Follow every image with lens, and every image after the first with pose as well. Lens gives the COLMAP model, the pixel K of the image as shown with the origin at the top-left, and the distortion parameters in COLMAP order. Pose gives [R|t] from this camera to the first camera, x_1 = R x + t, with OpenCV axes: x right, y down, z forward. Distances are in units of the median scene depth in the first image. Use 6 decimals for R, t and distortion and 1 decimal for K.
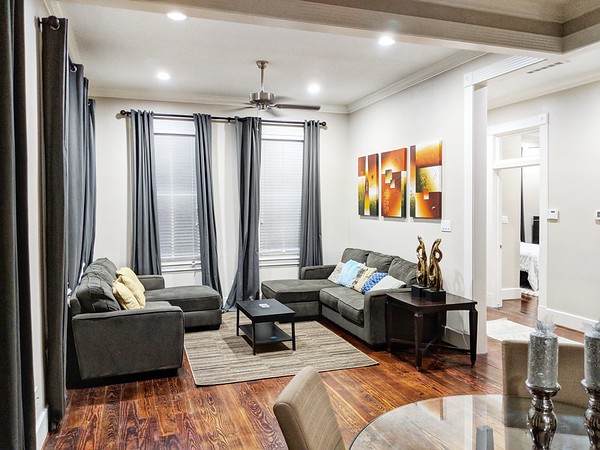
lens RADIAL K [[481.5, 0, 300.0], [0, 481.5, 225.0], [0, 0, 1]] dist [0.003013, 0.000144]
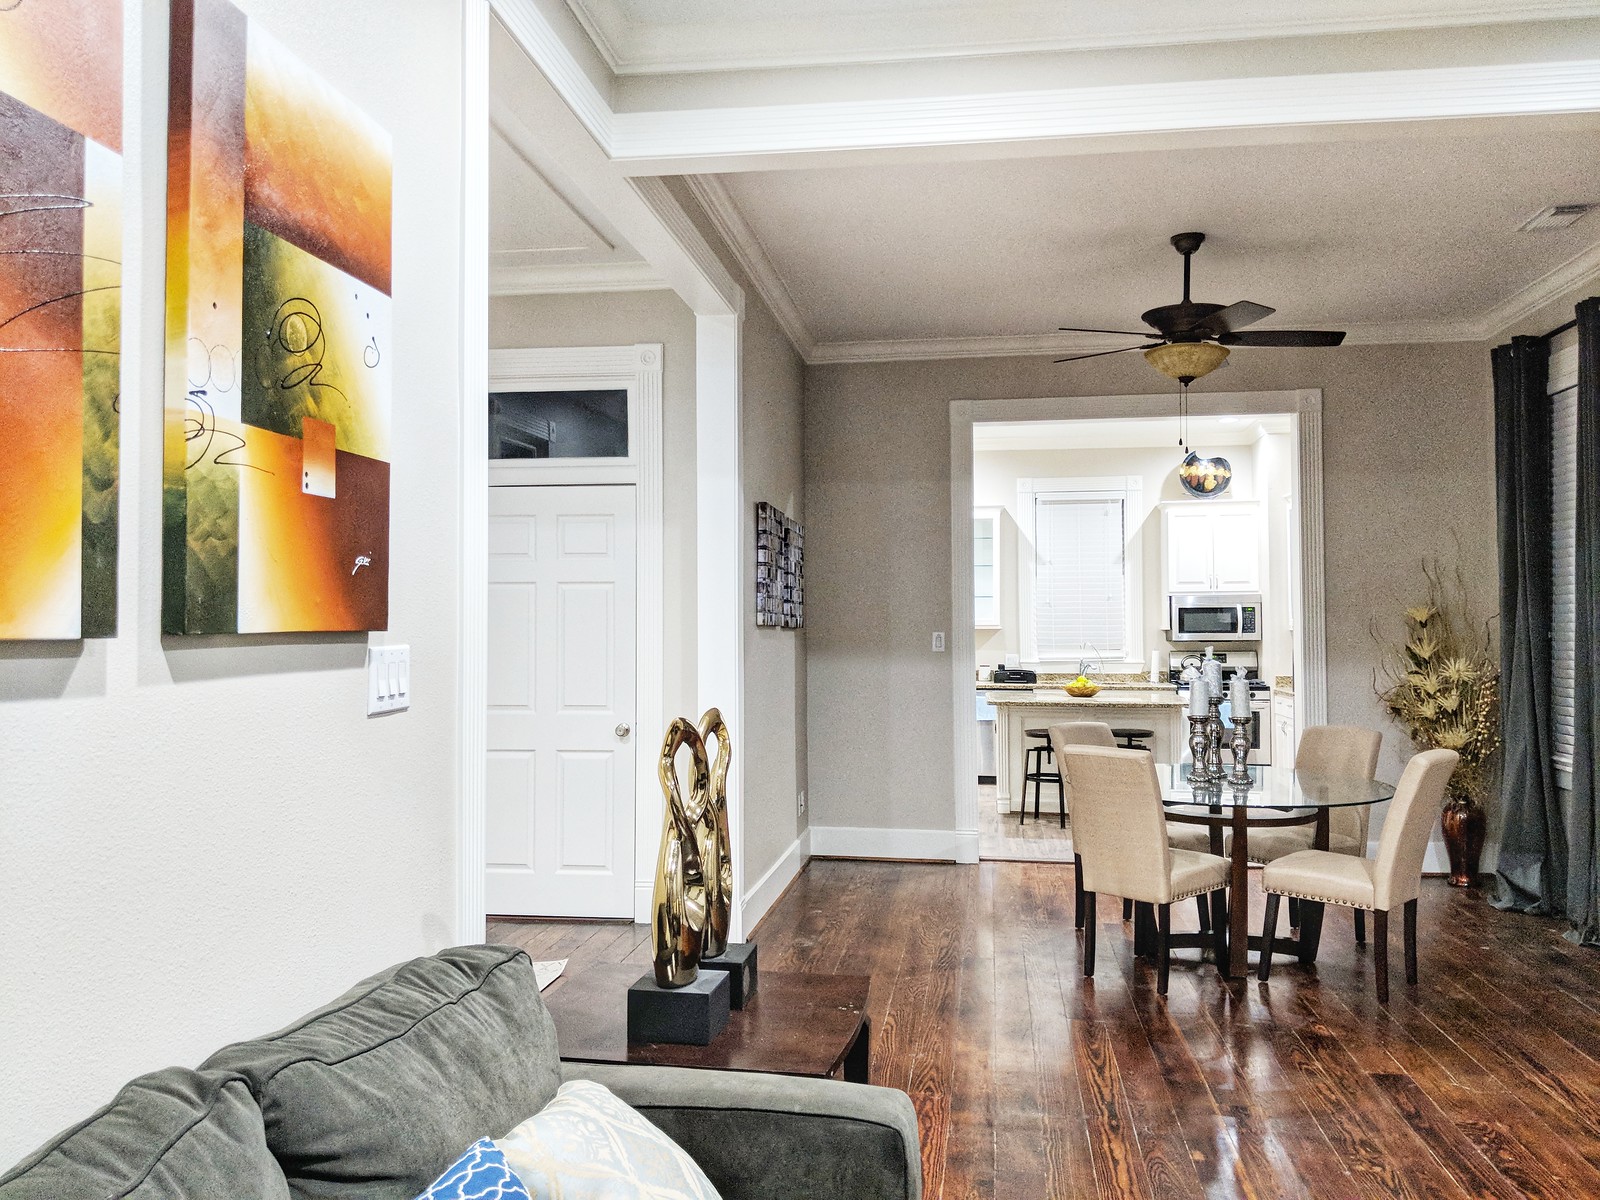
lens RADIAL K [[1284.1, 0, 800.0], [0, 1284.1, 600.0], [0, 0, 1]] dist [0.003013, 0.000144]
pose [[-0.889937, 0.015328, 0.455825, -0.018049], [0.025046, 0.999569, 0.015288, -0.025928], [-0.455394, 0.025022, -0.889938, 1.218726]]
